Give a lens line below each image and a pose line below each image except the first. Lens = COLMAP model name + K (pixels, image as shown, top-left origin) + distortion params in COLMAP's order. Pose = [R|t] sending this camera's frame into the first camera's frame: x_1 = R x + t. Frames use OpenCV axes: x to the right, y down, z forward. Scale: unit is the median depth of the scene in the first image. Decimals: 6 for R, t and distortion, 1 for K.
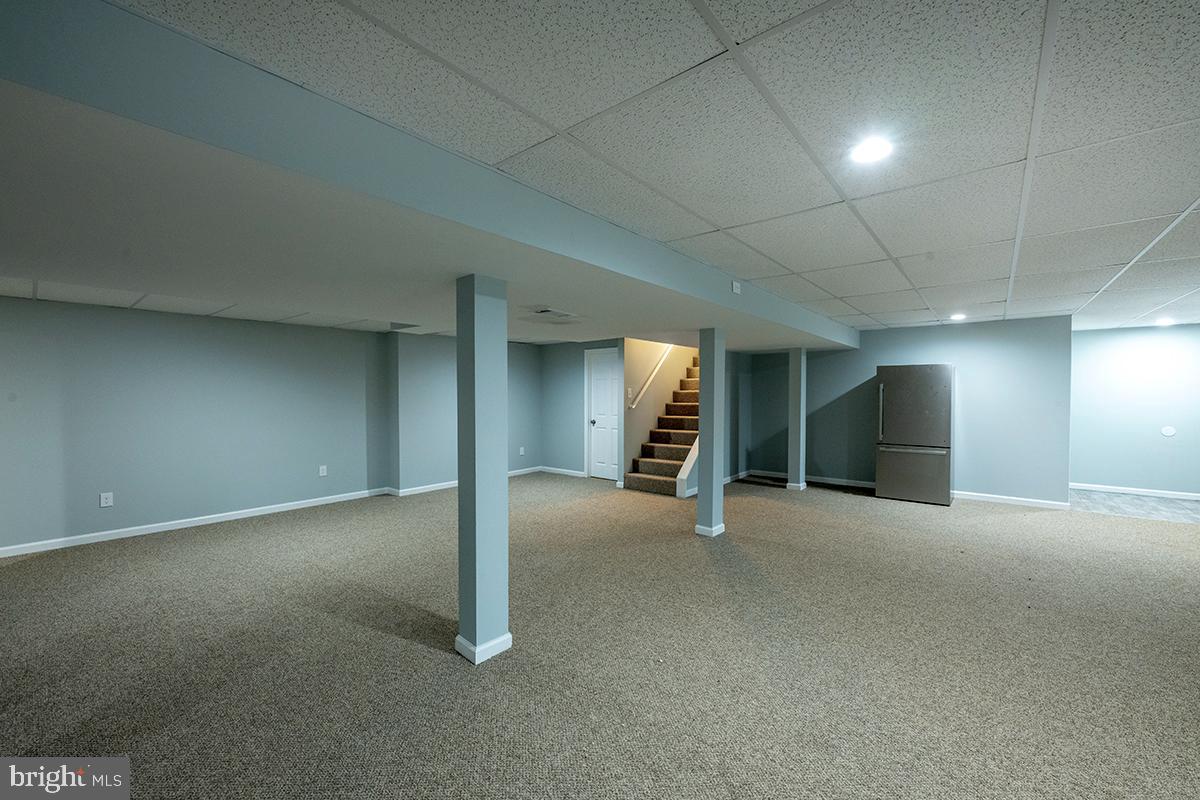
lens RADIAL K [[473.7, 0, 595.2], [0, 473.7, 402.0], [0, 0, 1]] dist [0.000853, 0.000299]
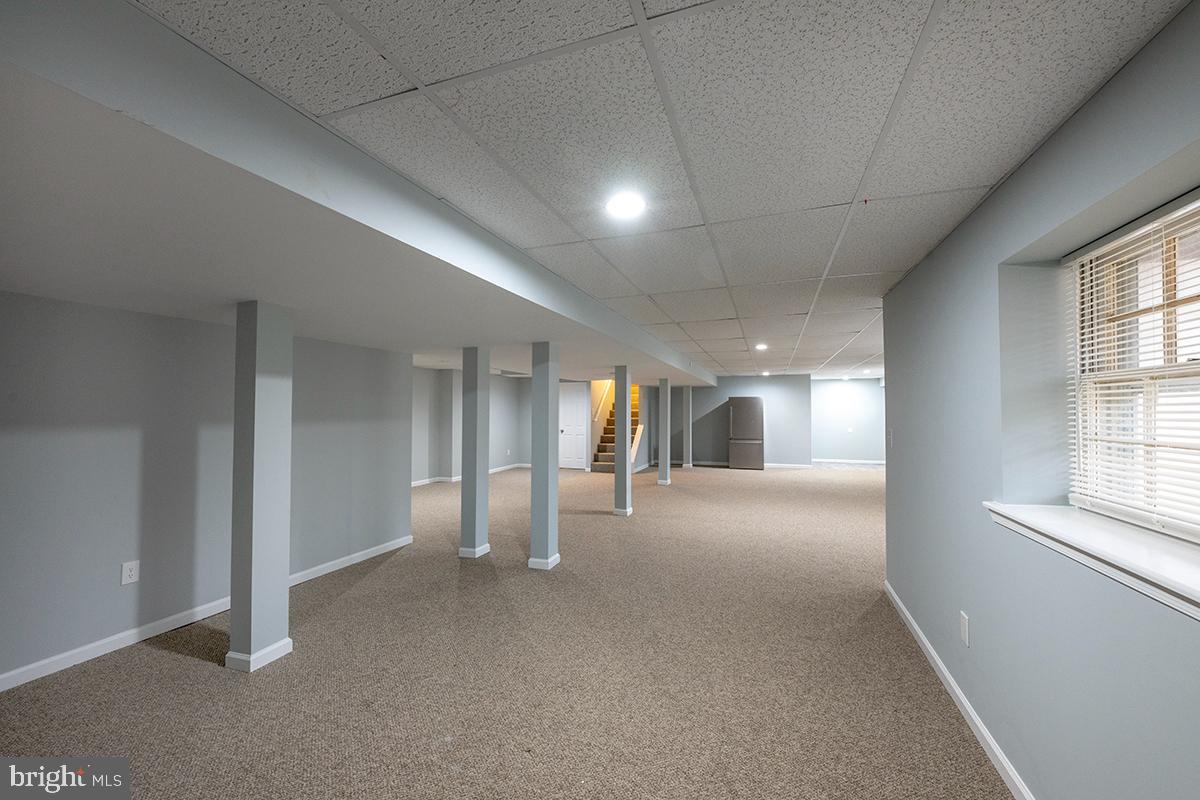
lens RADIAL K [[473.7, 0, 598.4], [0, 473.7, 397.8], [0, 0, 1]] dist [0.000853, 0.000299]
pose [[0.938904, 0.011393, 0.343990, -0.492615], [0.006214, 0.998728, -0.050039, 0.016130], [-0.344122, 0.049120, 0.937639, -0.529144]]
